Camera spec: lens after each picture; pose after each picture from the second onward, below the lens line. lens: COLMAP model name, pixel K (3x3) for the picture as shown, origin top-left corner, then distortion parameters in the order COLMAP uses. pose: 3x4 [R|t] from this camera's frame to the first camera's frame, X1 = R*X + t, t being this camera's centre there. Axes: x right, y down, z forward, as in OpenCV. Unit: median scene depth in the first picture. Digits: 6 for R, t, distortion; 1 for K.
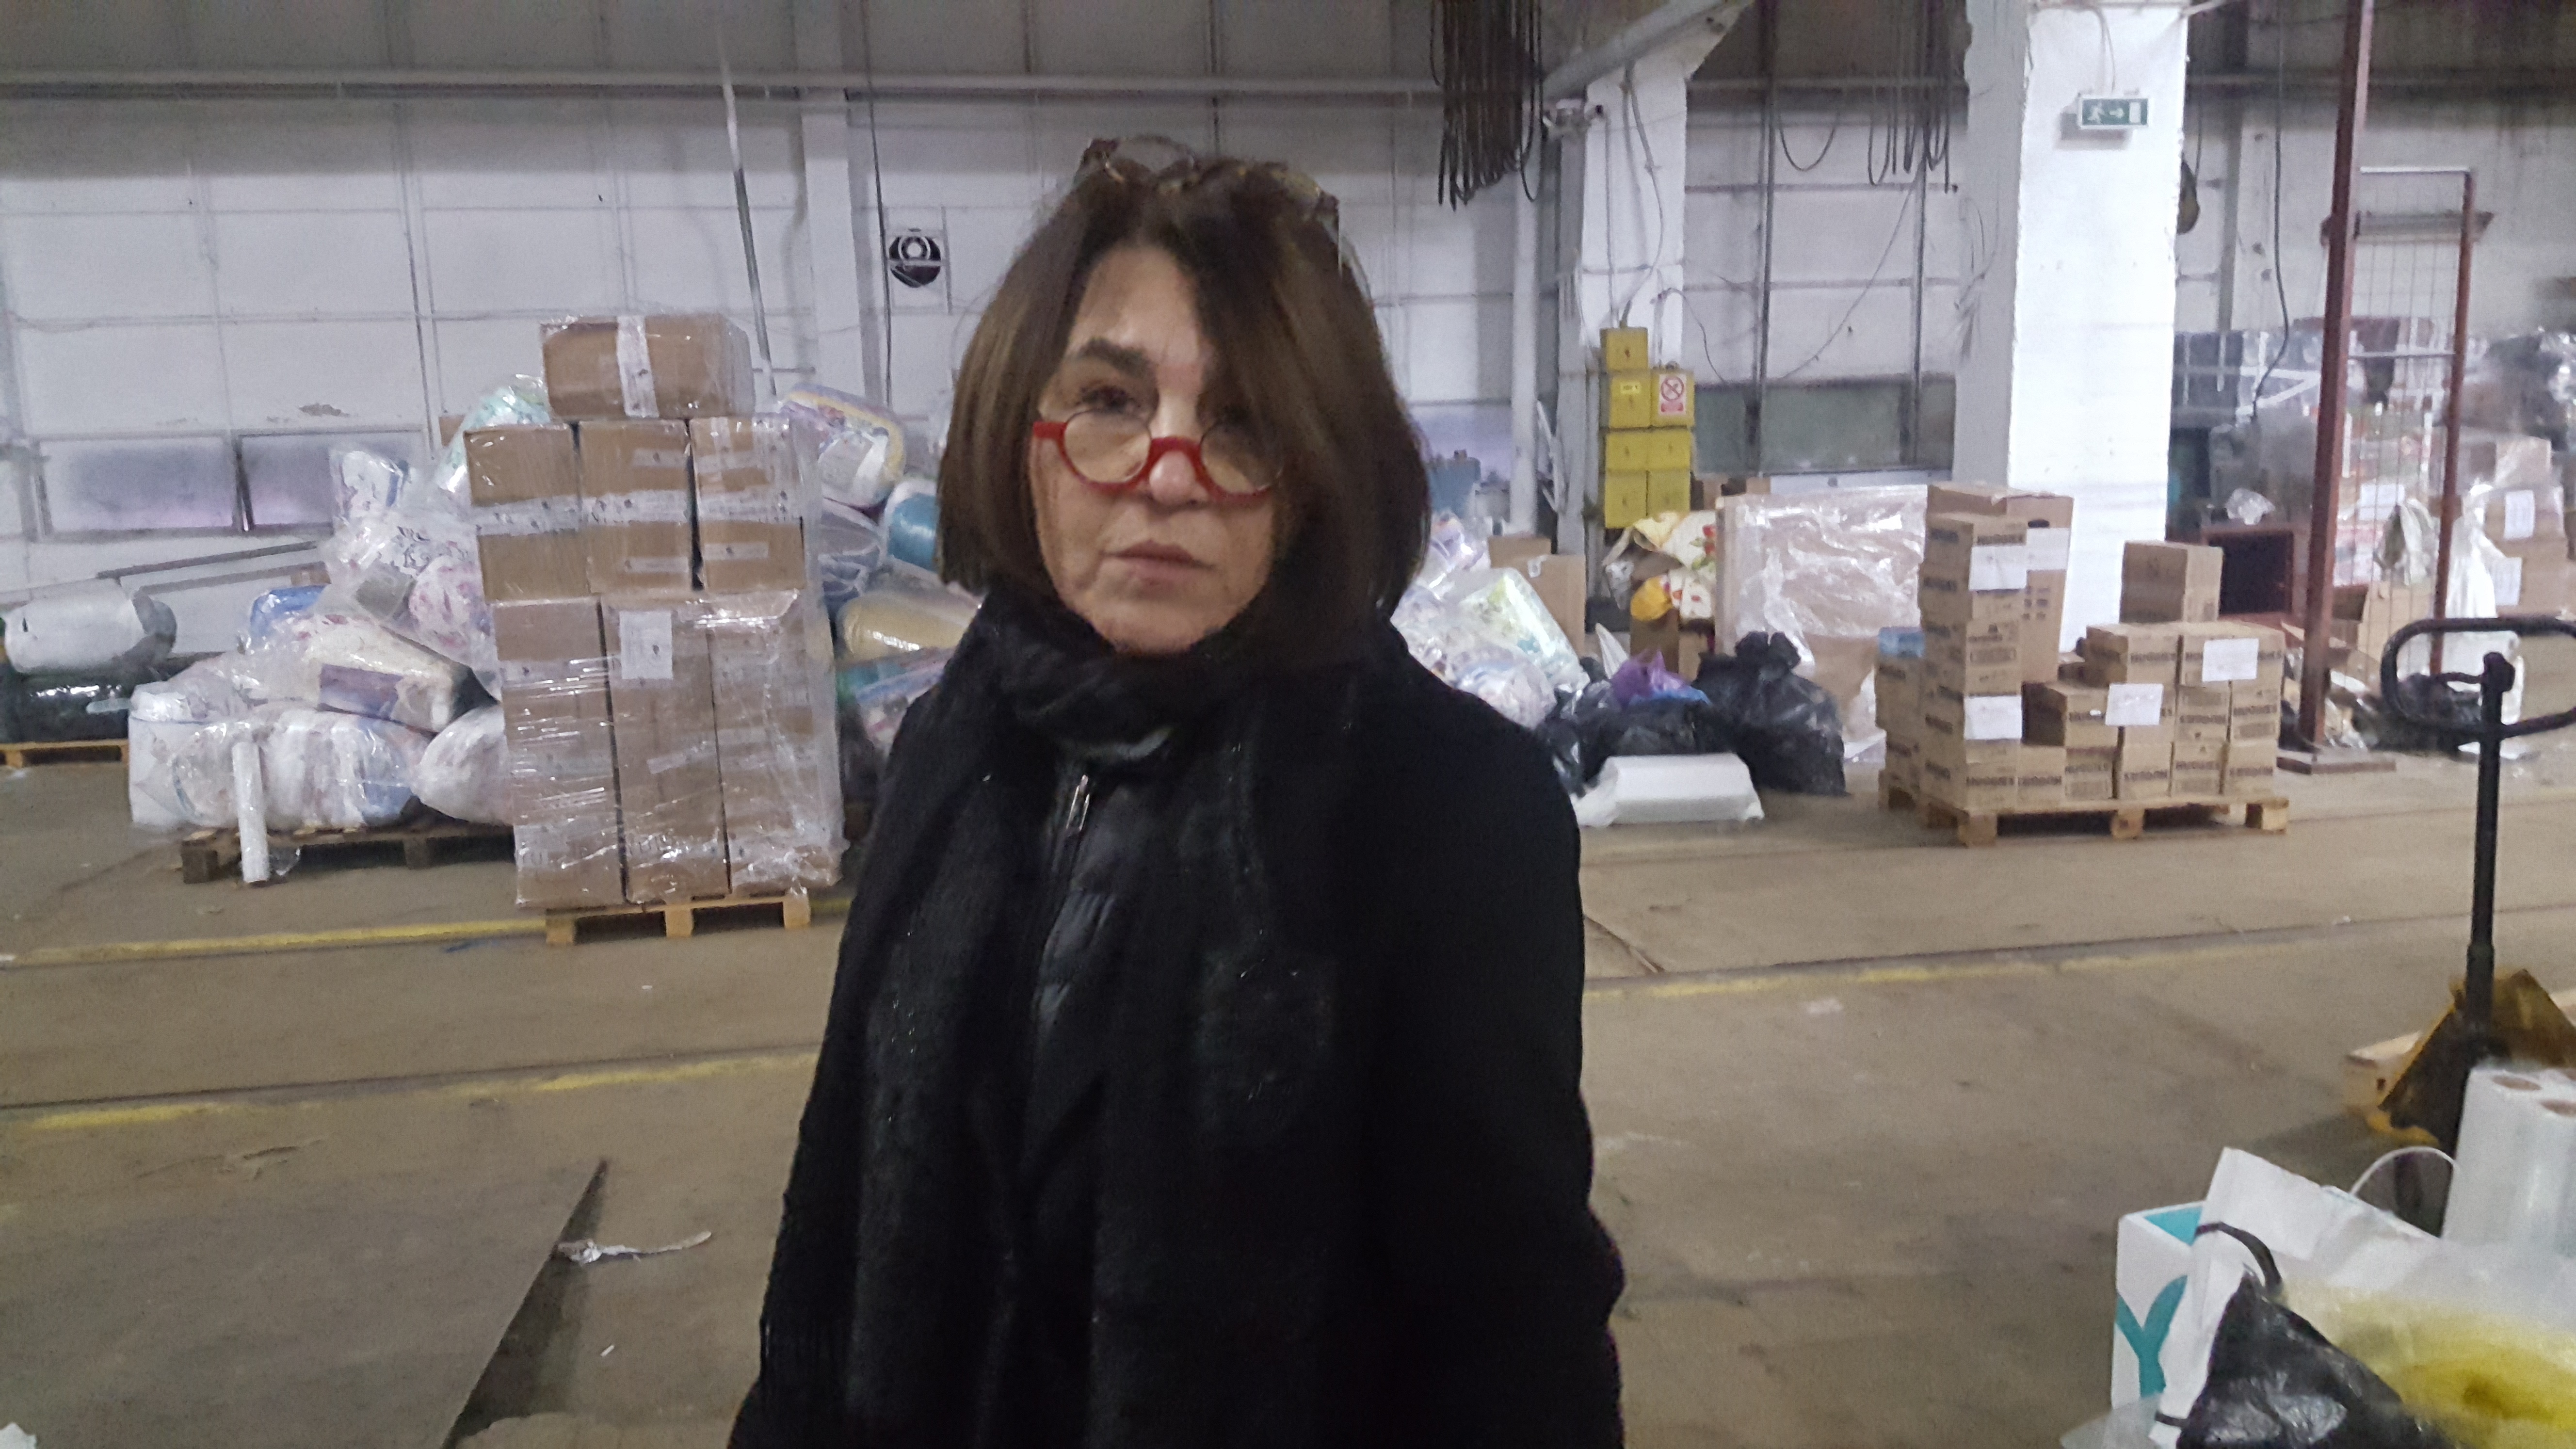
lens RADIAL K [[2130.0, 0, 1292.9], [0, 2130.0, 789.2], [0, 0, 1]] dist [0.149781, -0.275031]
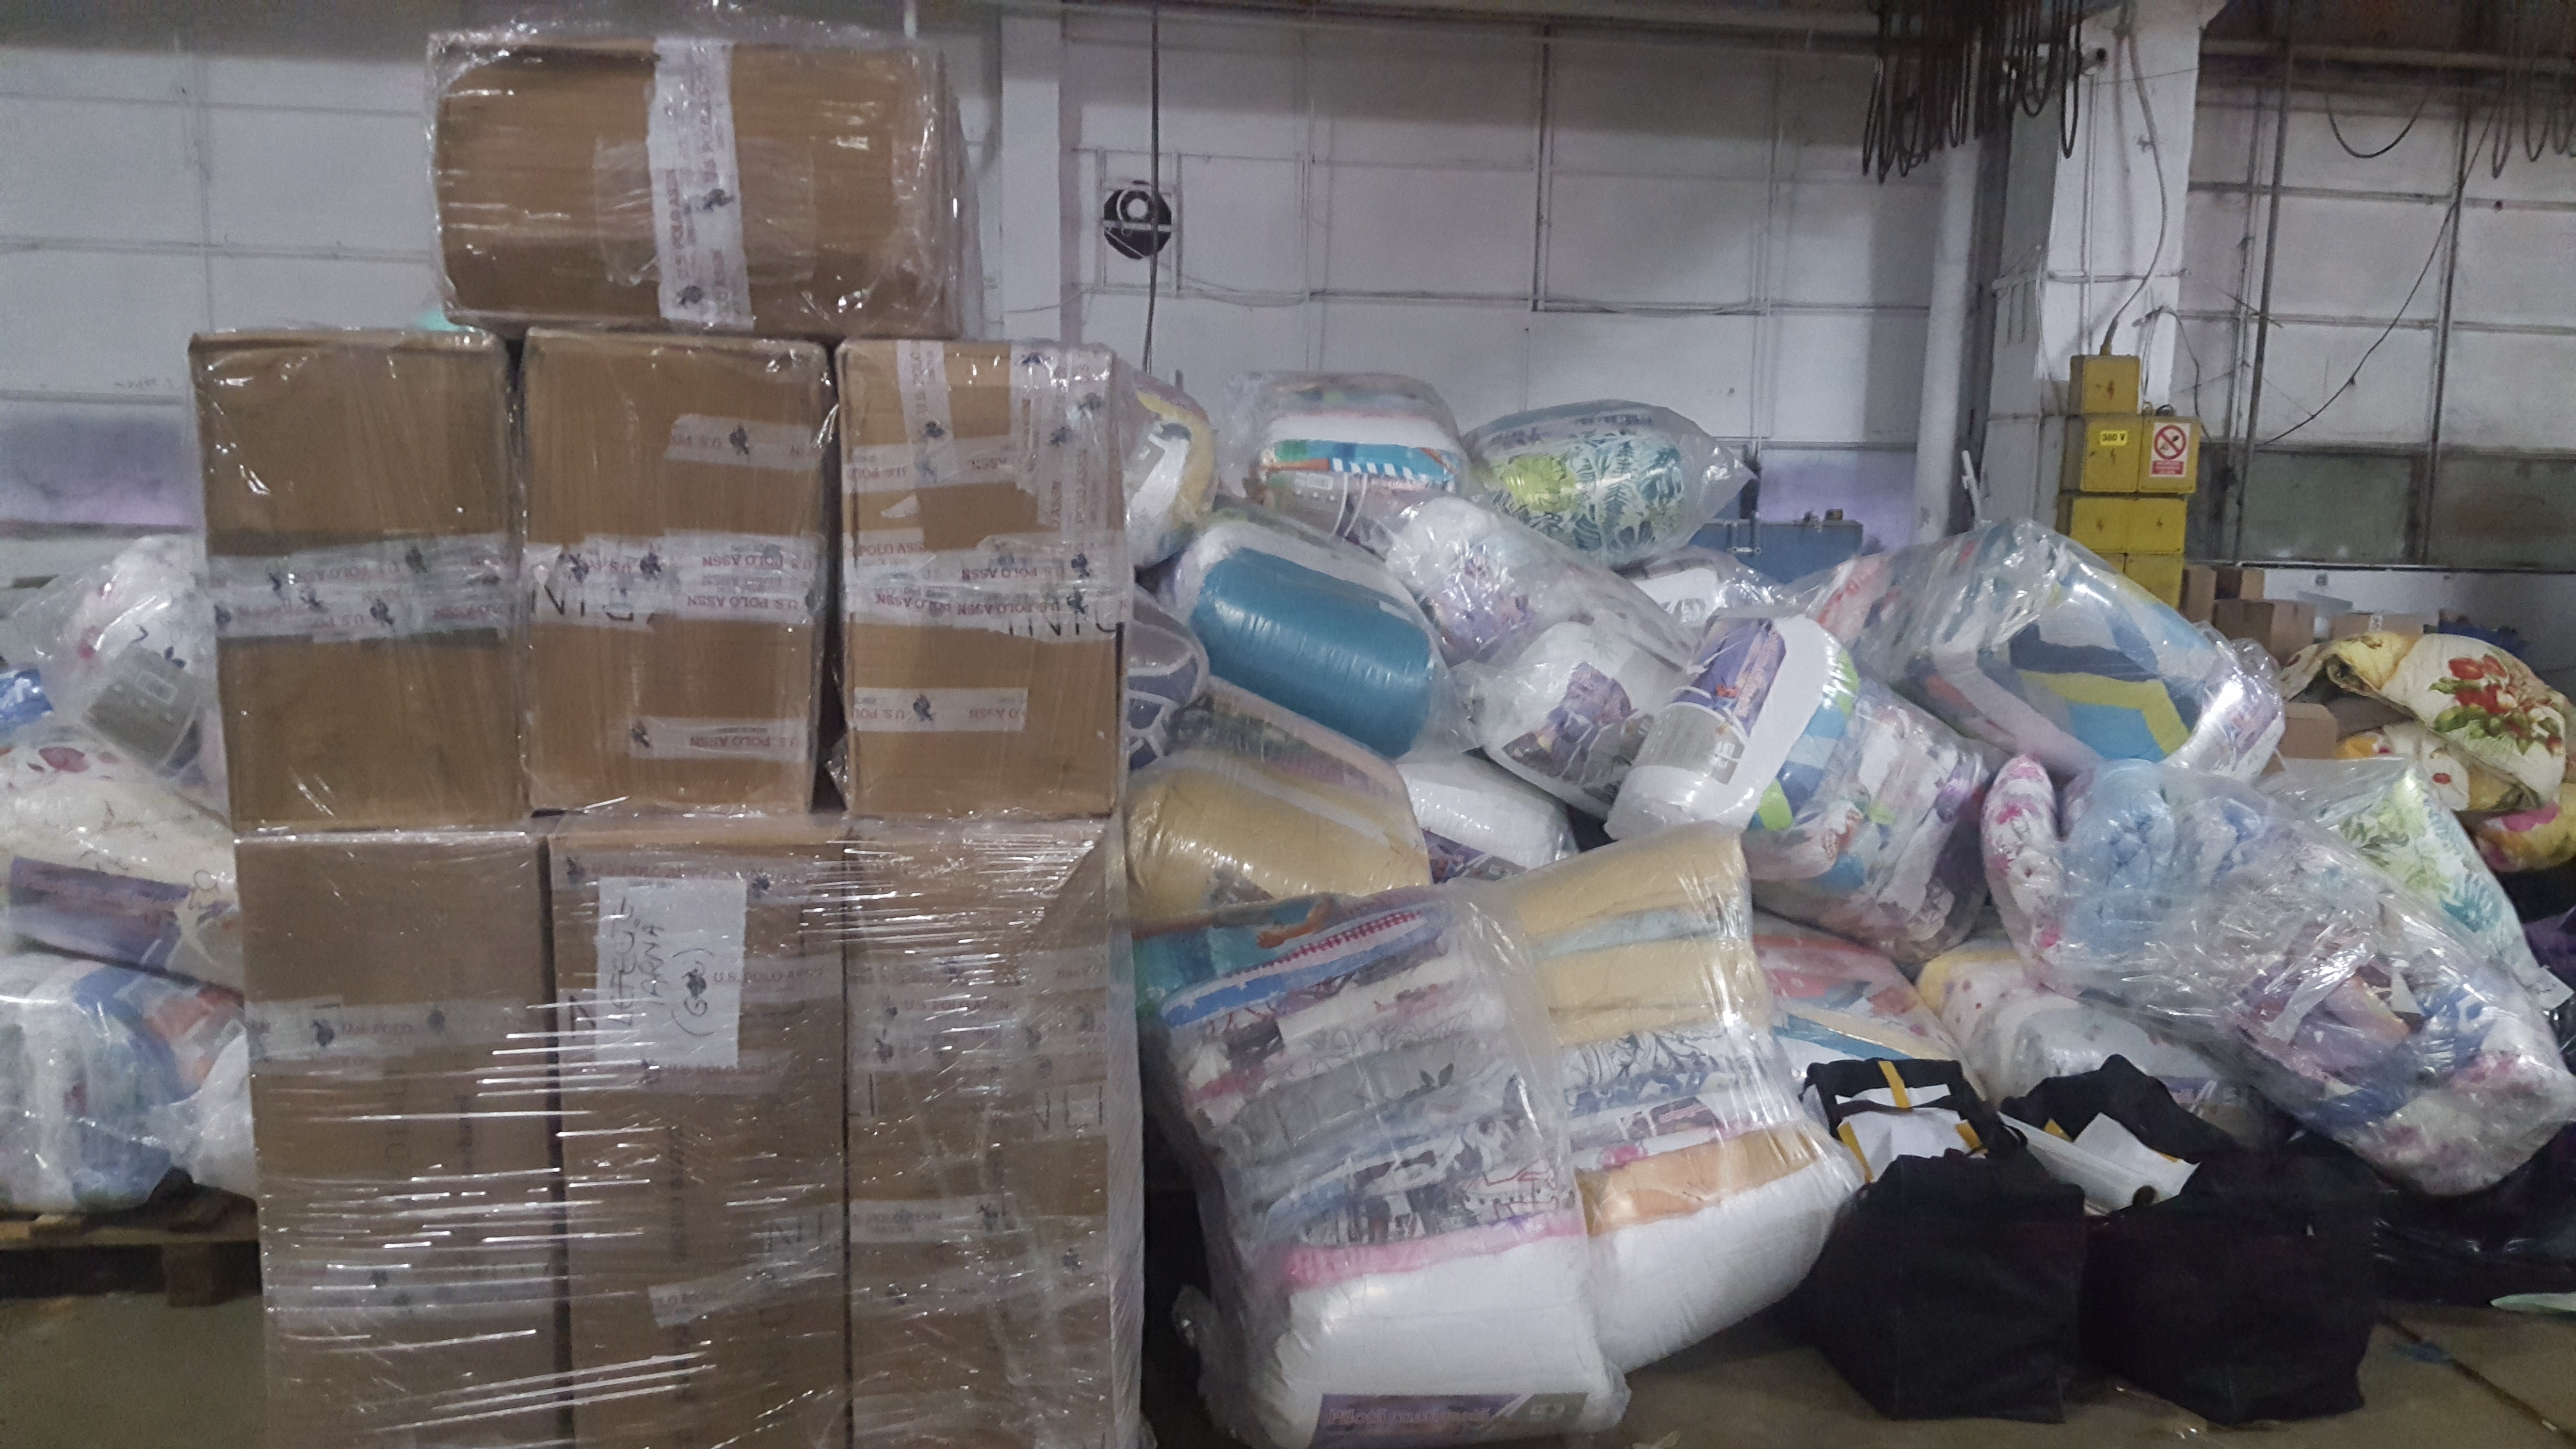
lens RADIAL K [[1882.8, 0, 1288.0], [0, 1882.8, 724.5], [0, 0, 1]] dist [0.091595, -0.129132]
pose [[0.998102, 0.057390, -0.022339, -0.165006], [-0.058138, 0.997715, -0.034430, -0.086036], [0.020312, 0.035663, 0.999157, 0.584574]]
